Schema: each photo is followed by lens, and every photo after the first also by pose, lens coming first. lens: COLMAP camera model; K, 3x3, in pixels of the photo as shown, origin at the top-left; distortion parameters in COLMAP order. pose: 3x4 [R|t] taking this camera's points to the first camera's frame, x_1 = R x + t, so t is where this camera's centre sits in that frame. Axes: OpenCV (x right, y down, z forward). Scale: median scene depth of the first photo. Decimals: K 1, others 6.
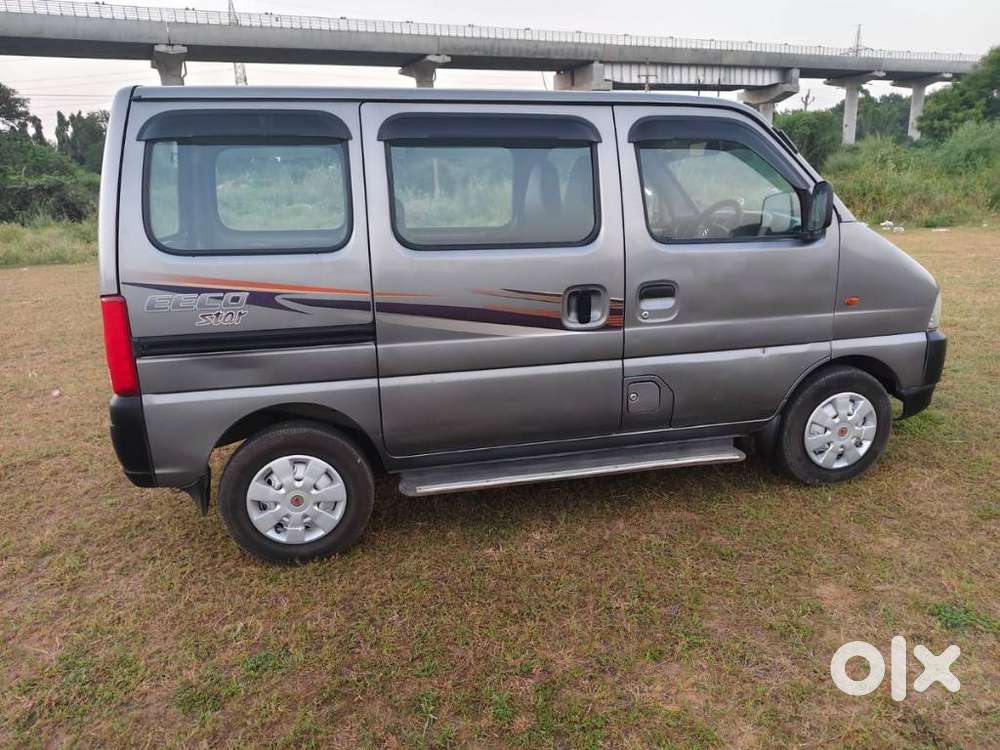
lens RADIAL K [[680.4, 0, 500.0], [0, 680.4, 375.0], [0, 0, 1]] dist [-0.001276, 0.002285]
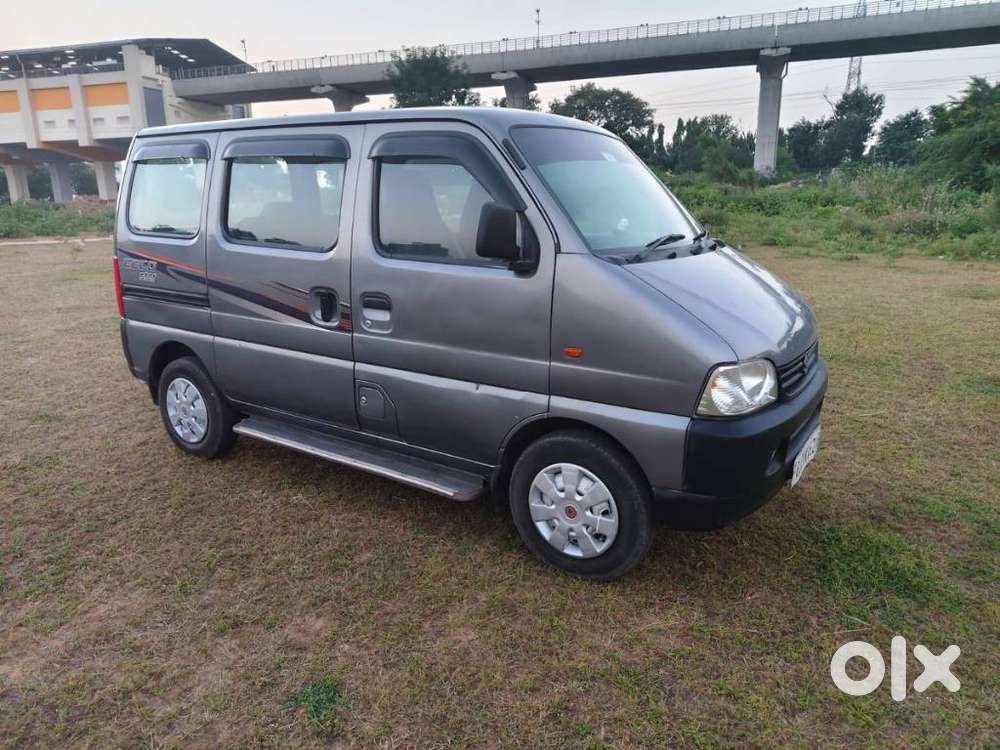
lens RADIAL K [[672.3, 0, 499.3], [0, 672.3, 369.7], [0, 0, 1]] dist [0.025199, -0.007721]
pose [[0.700150, 0.203736, -0.684311, 1.035483], [-0.206658, 0.975226, 0.078907, -0.137004], [0.683435, 0.086171, 0.724908, 0.377831]]
